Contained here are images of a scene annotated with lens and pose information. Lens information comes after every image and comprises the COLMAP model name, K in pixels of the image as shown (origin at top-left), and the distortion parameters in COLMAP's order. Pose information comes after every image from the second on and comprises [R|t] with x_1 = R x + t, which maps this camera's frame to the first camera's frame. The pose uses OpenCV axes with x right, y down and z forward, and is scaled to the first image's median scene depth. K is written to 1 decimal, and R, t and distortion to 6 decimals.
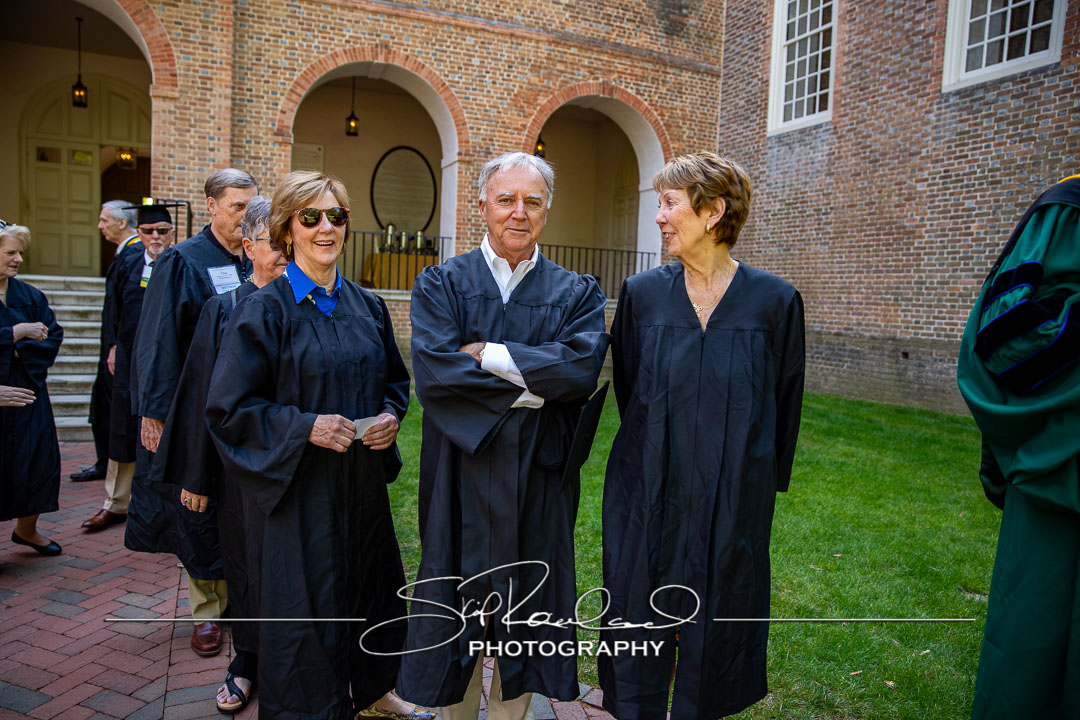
lens RADIAL K [[732.1, 0, 534.0], [0, 732.1, 357.3], [0, 0, 1]] dist [-0.103239, 0.076063]
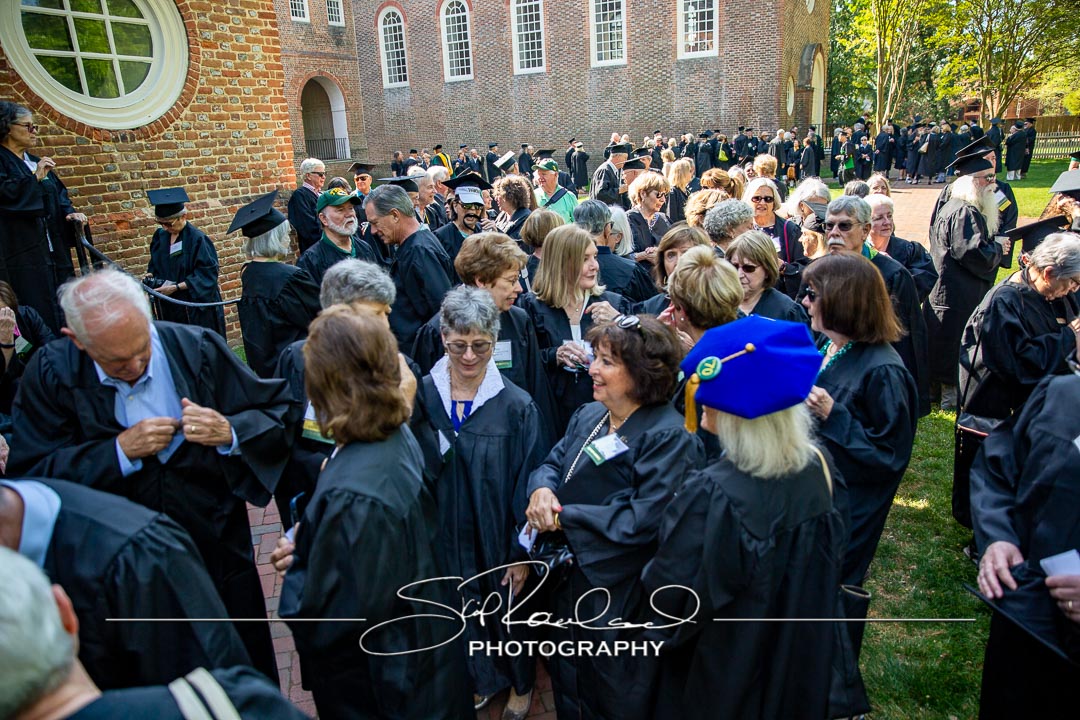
lens RADIAL K [[723.9, 0, 532.5], [0, 723.9, 358.9], [0, 0, 1]] dist [-0.109574, 0.077954]
pose [[0.795728, -0.258674, 0.547636, -1.013240], [0.134482, 0.957096, 0.256676, 0.043998], [-0.590536, -0.130597, 0.796374, -1.661678]]
